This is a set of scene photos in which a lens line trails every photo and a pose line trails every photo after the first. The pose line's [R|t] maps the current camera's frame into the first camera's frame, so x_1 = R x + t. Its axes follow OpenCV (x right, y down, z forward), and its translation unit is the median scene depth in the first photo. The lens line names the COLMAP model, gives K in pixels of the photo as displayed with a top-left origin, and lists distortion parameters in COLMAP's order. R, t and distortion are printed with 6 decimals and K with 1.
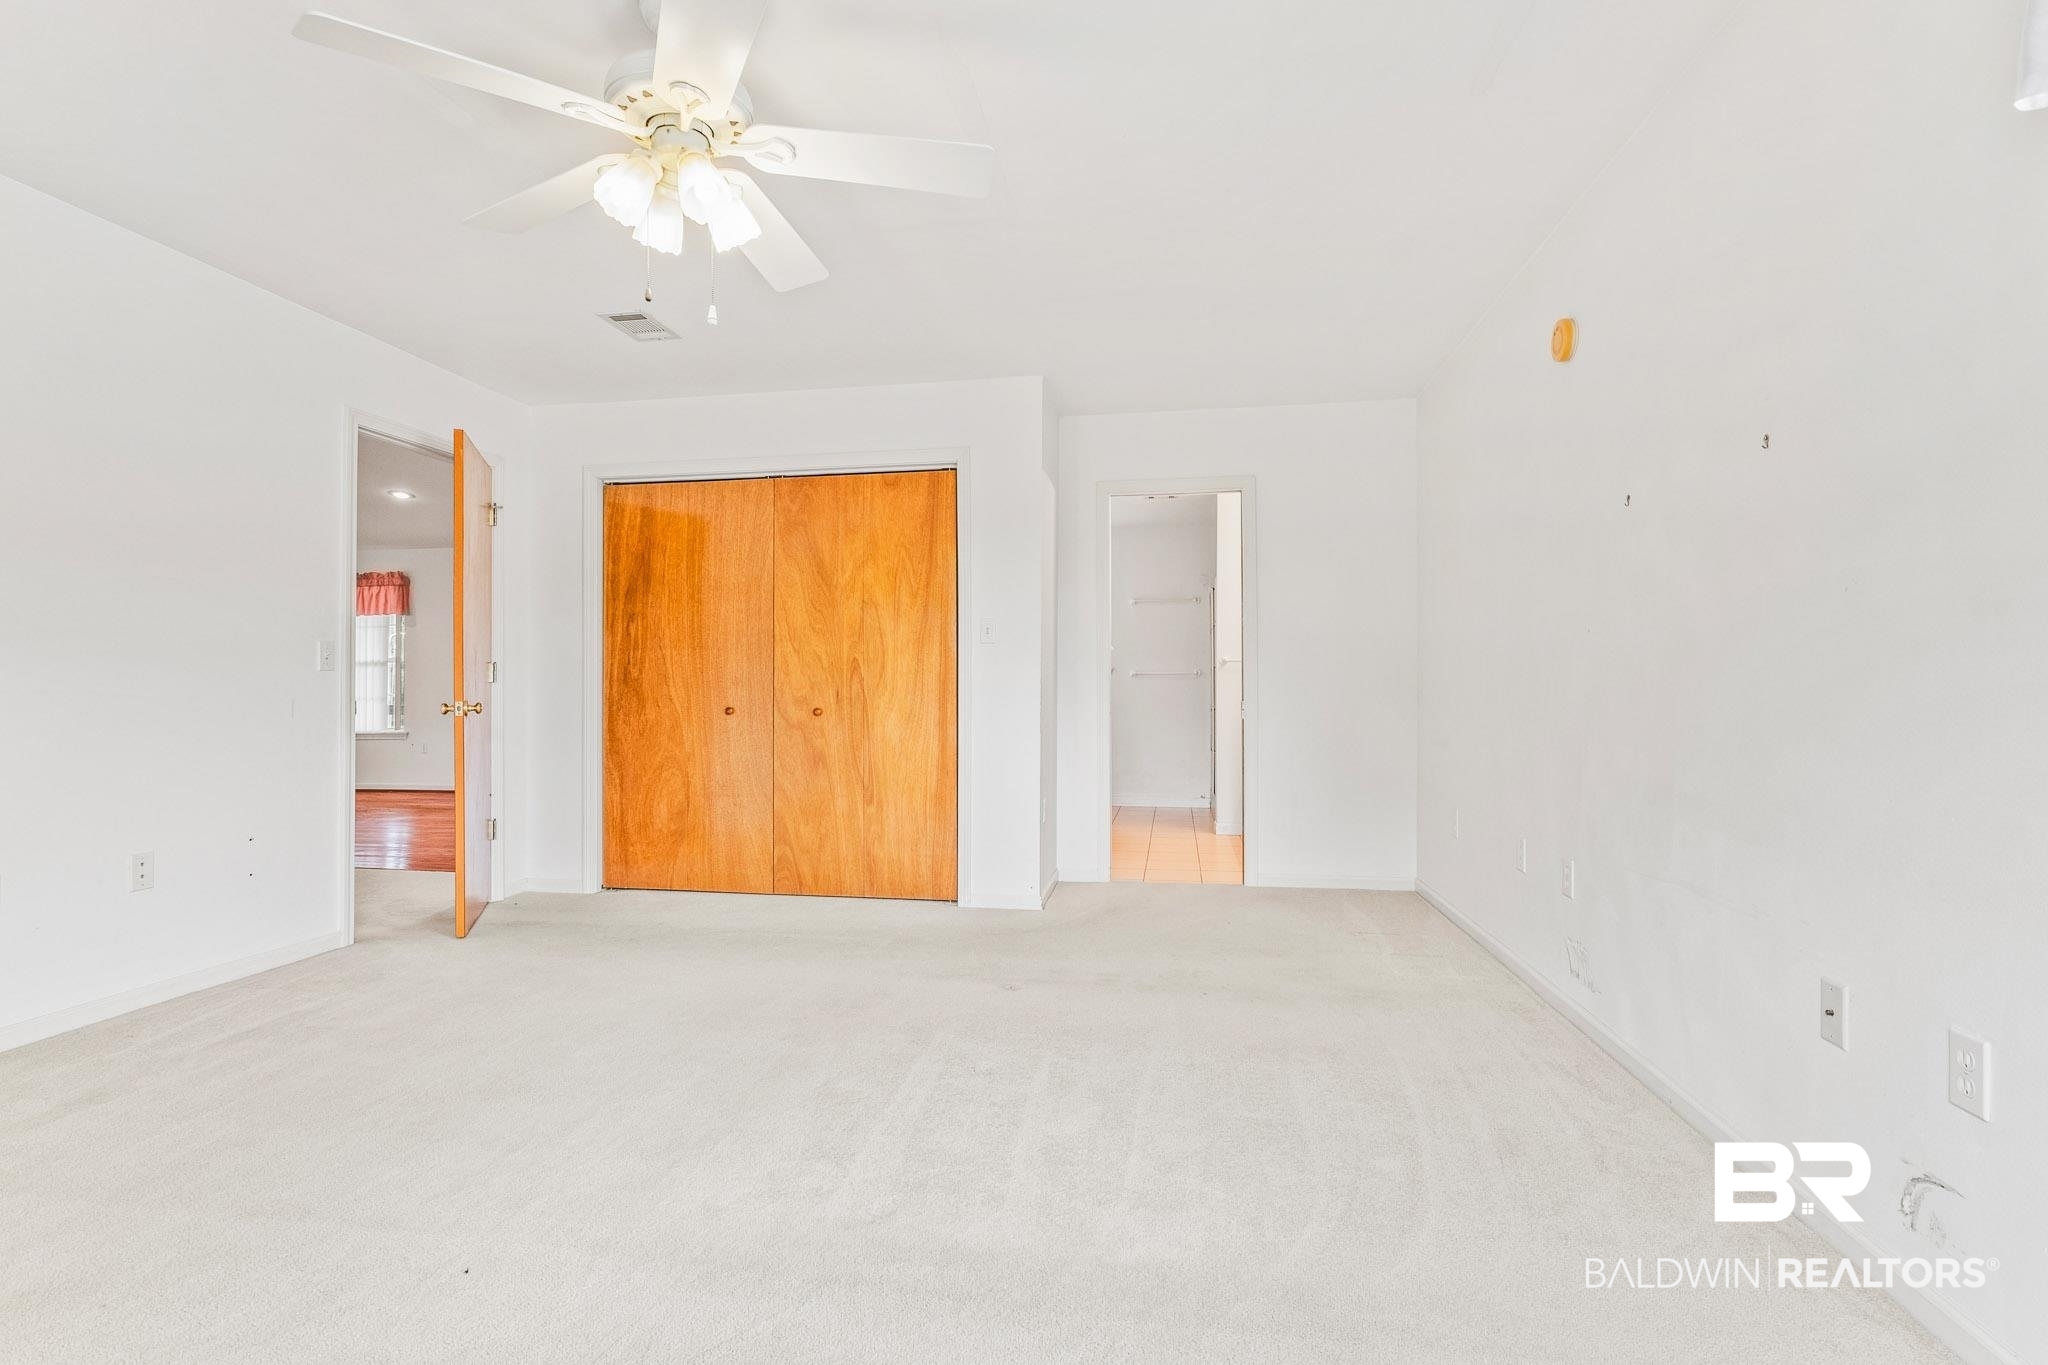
lens RADIAL K [[1001.4, 0, 1024.0], [0, 1001.4, 682.5], [0, 0, 1]] dist [-0.002848, 0.000328]
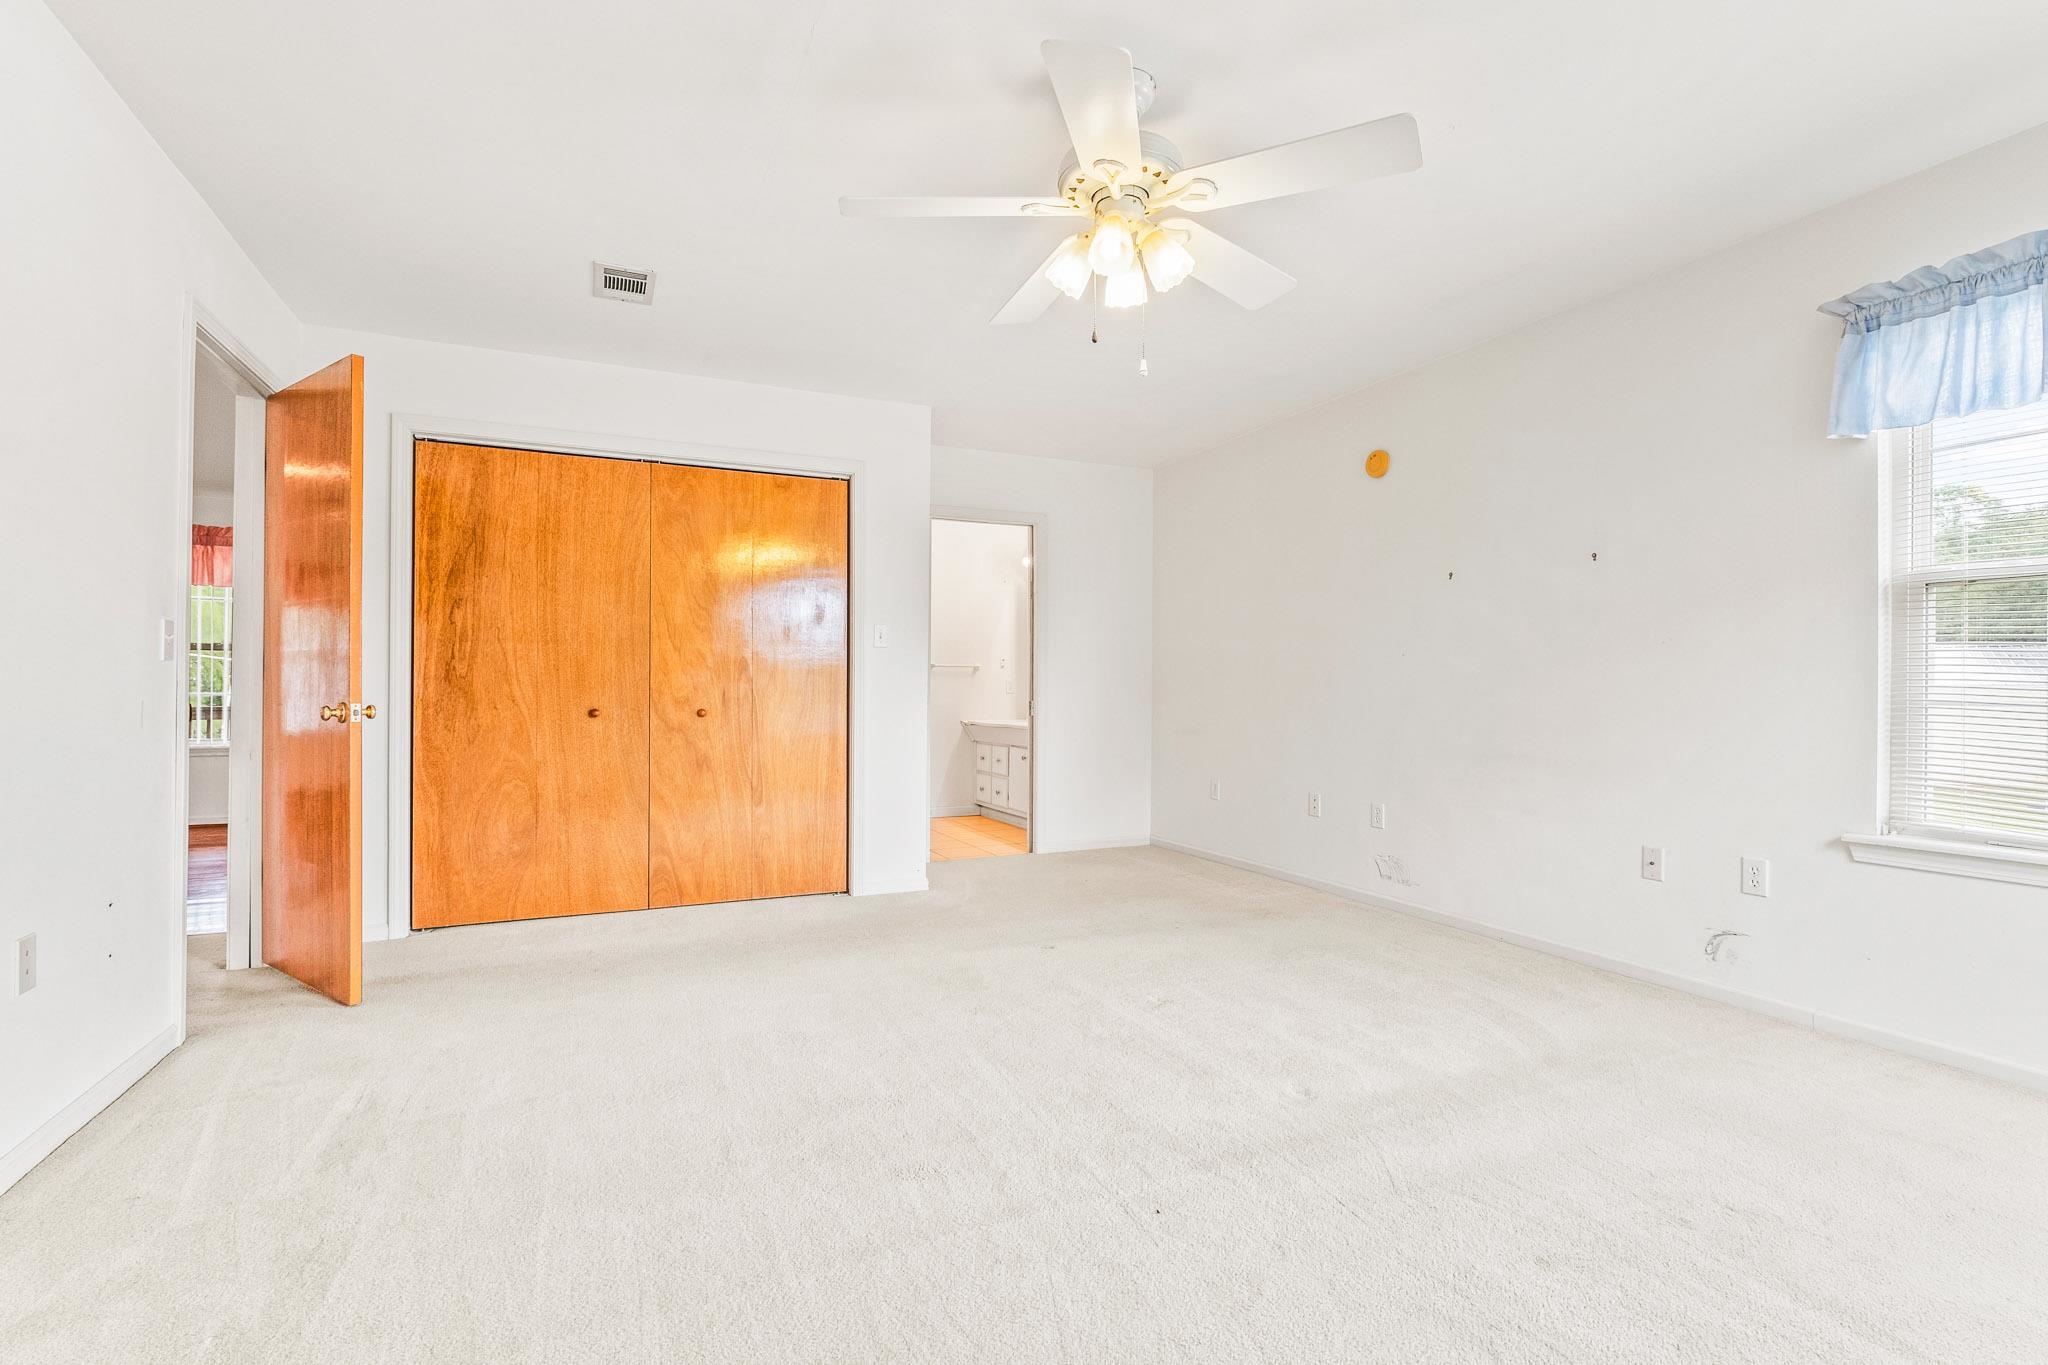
lens RADIAL K [[937.9, 0, 1027.4], [0, 937.9, 692.0], [0, 0, 1]] dist [0.000588, -0.000154]
pose [[0.821132, 0.003070, 0.570730, -0.459854], [-0.008226, 0.999945, 0.006457, 0.000665], [-0.570679, -0.009997, 0.821112, 0.081514]]
